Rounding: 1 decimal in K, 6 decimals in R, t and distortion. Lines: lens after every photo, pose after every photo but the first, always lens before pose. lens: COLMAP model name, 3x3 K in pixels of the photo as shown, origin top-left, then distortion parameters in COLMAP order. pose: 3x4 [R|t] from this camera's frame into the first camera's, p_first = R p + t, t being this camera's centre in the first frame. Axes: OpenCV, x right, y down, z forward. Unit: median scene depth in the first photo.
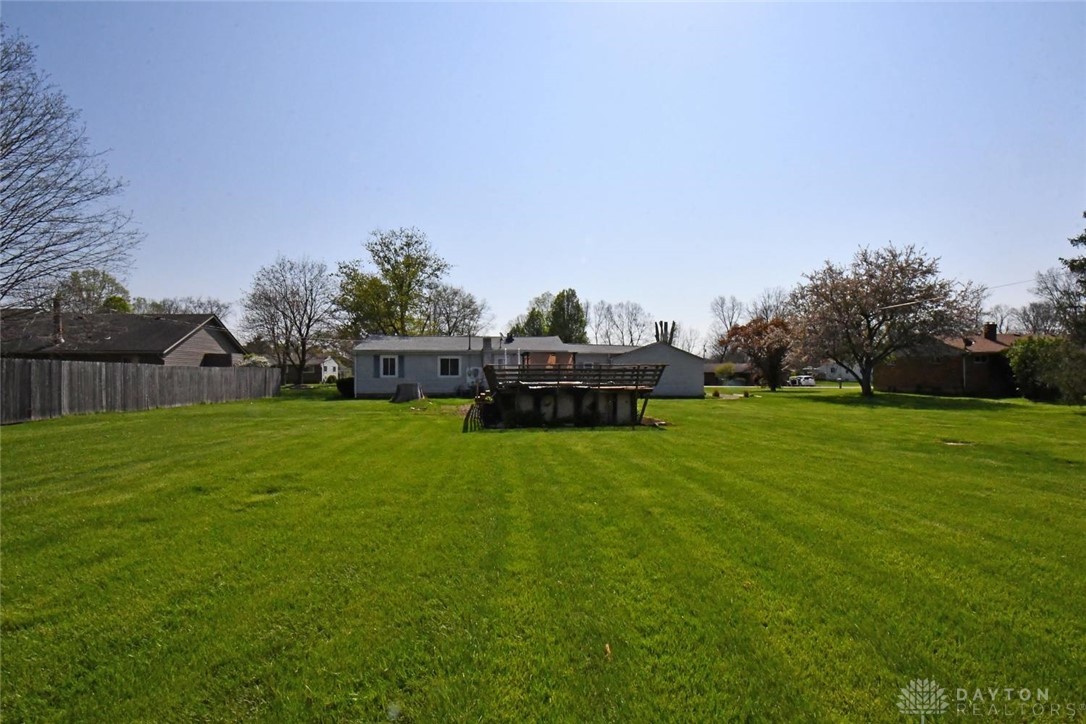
lens RADIAL K [[474.4, 0, 540.8], [0, 474.4, 368.9], [0, 0, 1]] dist [-0.015770, -0.004923]
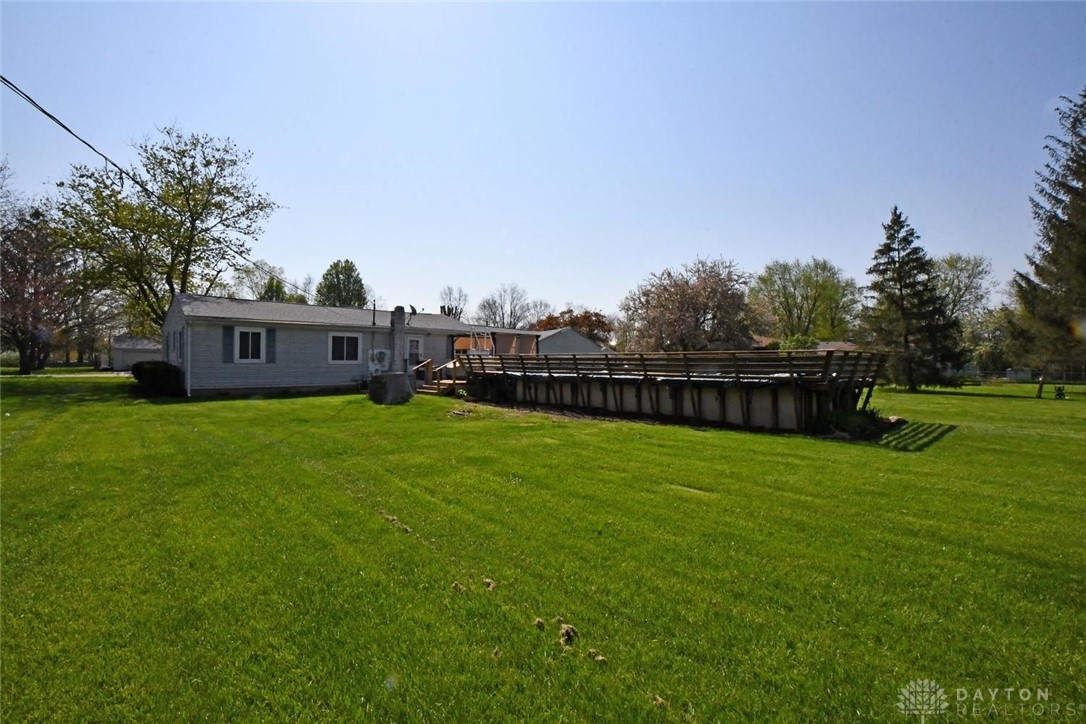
lens RADIAL K [[474.4, 0, 546.8], [0, 474.4, 363.2], [0, 0, 1]] dist [-0.015770, -0.004923]
pose [[0.826772, 0.010897, 0.562432, -0.343688], [-0.019506, 0.999766, 0.009303, 0.005655], [-0.562199, -0.018662, 0.826791, 0.251633]]
